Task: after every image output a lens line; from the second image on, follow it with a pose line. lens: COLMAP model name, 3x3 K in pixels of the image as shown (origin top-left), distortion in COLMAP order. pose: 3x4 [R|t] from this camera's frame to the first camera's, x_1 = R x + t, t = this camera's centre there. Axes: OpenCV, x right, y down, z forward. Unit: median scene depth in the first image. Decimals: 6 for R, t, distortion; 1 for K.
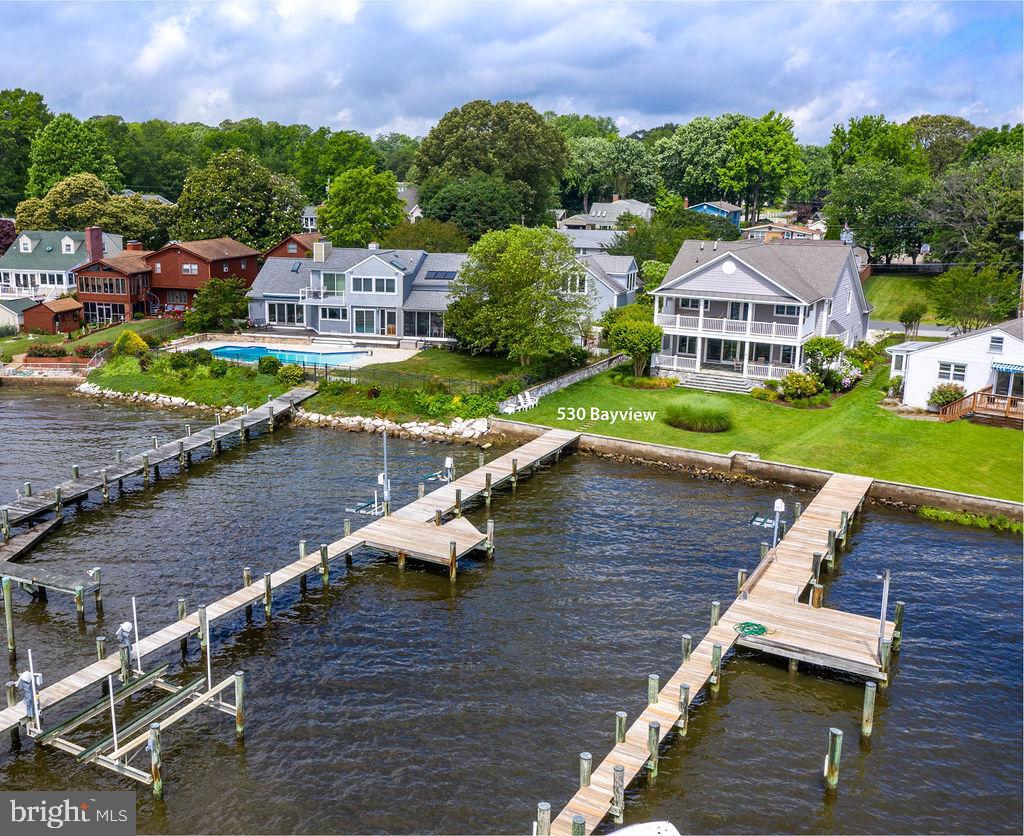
lens RADIAL K [[1013.6, 0, 512.0], [0, 1013.6, 418.0], [0, 0, 1]] dist [0.020428, 0.008981]
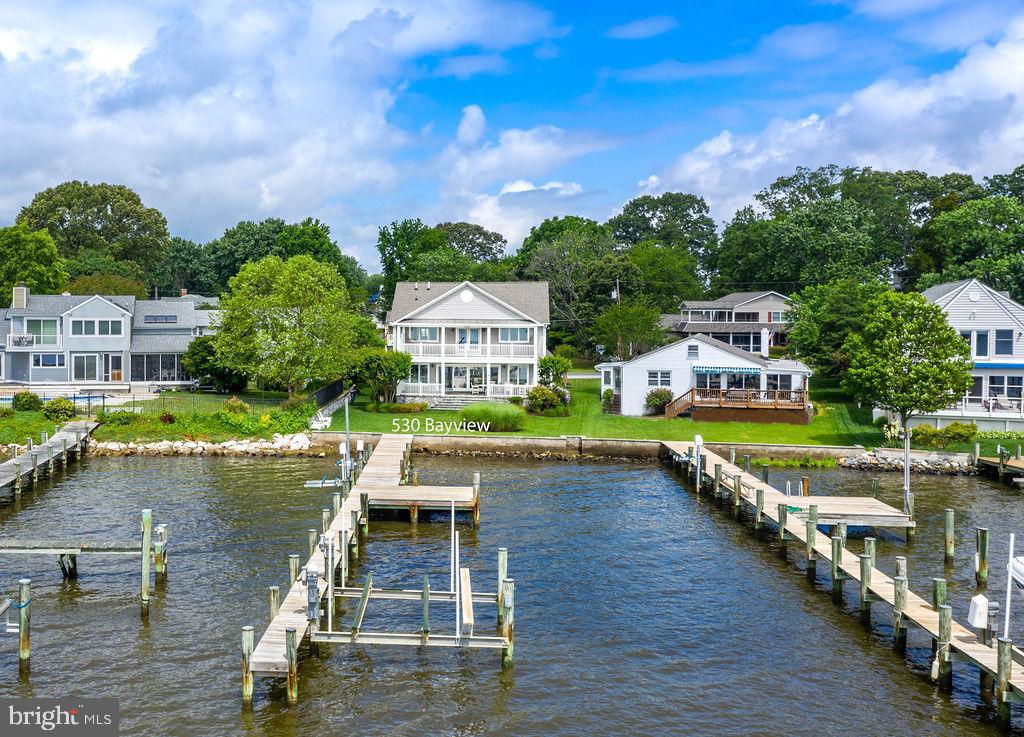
lens RADIAL K [[989.7, 0, 512.0], [0, 989.7, 368.5], [0, 0, 1]] dist [0.001506, 0.003798]
pose [[0.912713, -0.049691, 0.405568, -0.163901], [0.104356, 0.988008, -0.113797, 0.049756], [-0.395050, 0.146188, 0.906954, 0.038085]]
